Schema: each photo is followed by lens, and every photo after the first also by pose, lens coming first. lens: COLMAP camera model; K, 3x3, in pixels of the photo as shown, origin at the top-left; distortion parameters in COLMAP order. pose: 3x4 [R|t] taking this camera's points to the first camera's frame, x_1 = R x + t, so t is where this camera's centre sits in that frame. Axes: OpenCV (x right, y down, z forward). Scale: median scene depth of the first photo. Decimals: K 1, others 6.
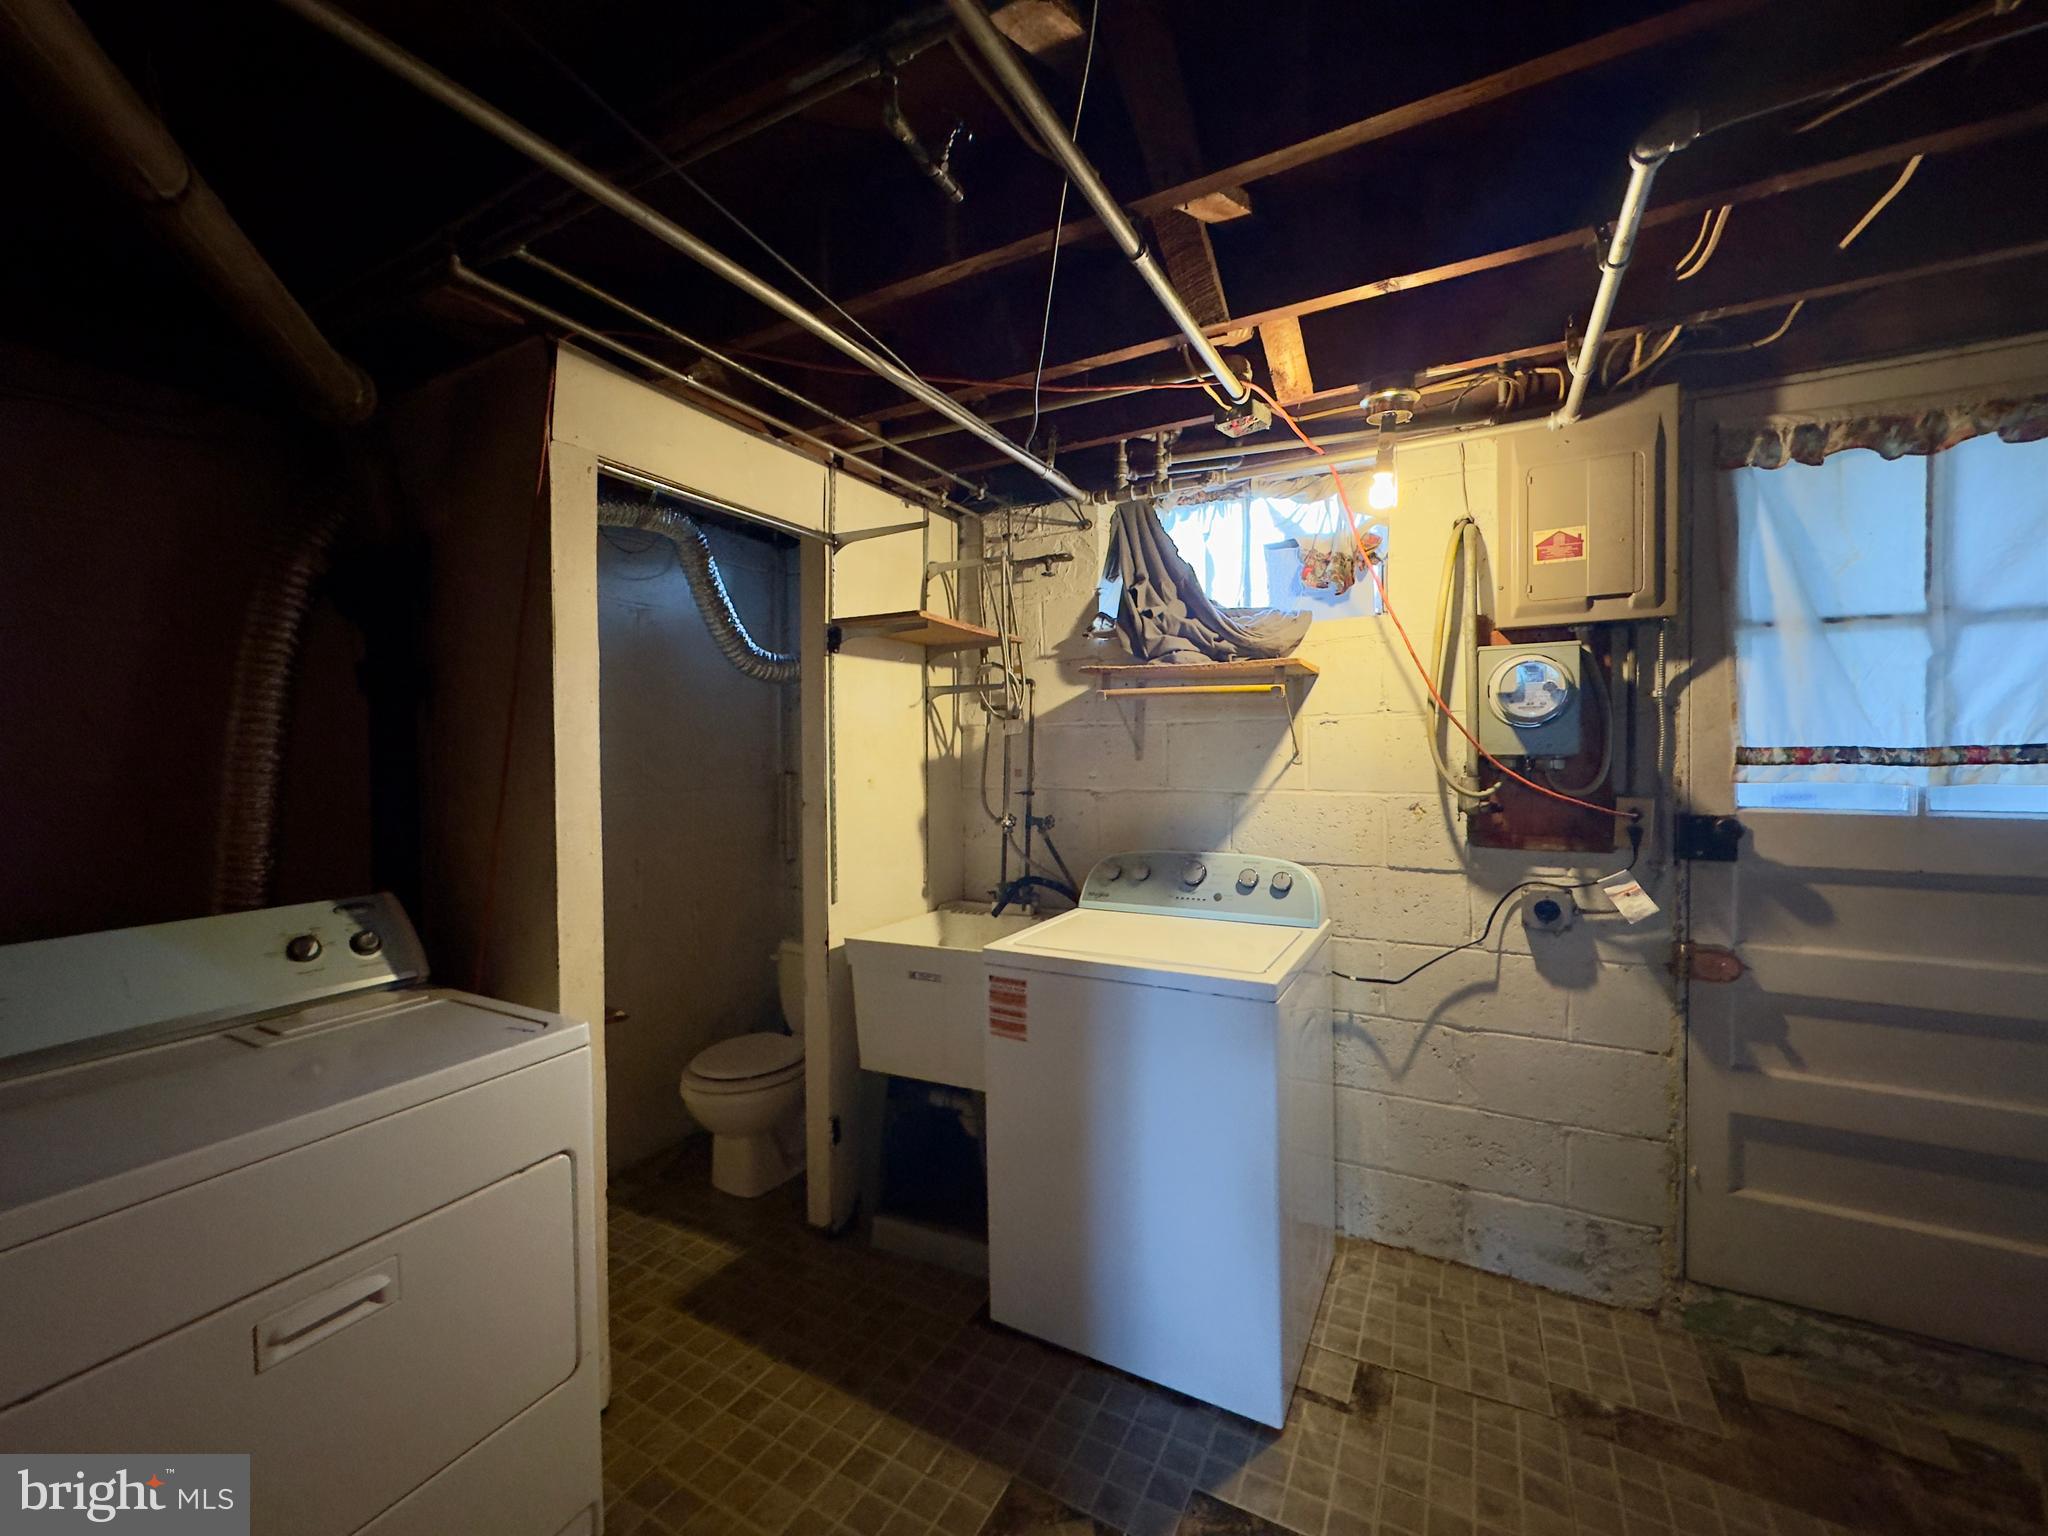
lens RADIAL K [[821.3, 0, 1013.4], [0, 821.3, 762.5], [0, 0, 1]] dist [0.000613, 0.000078]
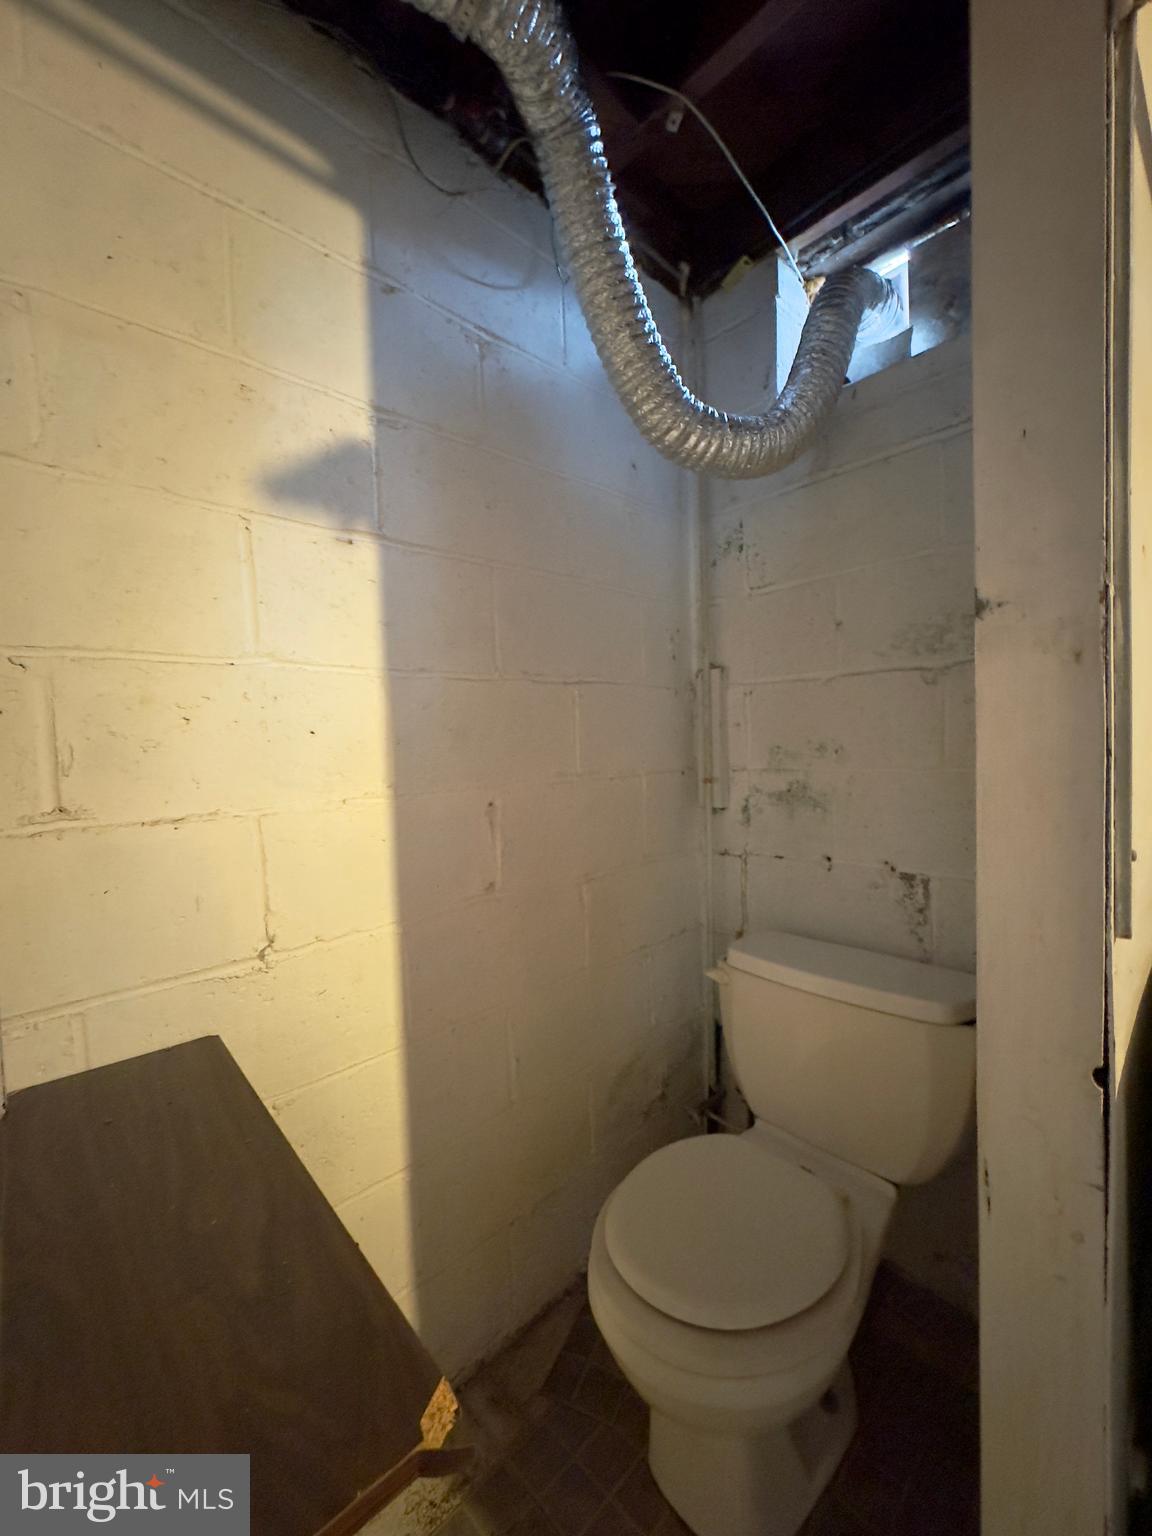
lens RADIAL K [[616.0, 0, 576.4], [0, 616.0, 764.5], [0, 0, 1]] dist [0.000613, 0.000078]
pose [[0.955421, -0.011504, -0.295022, -0.333746], [0.021838, 0.999257, 0.031759, 0.097266], [0.294437, -0.036786, 0.954963, 0.740039]]
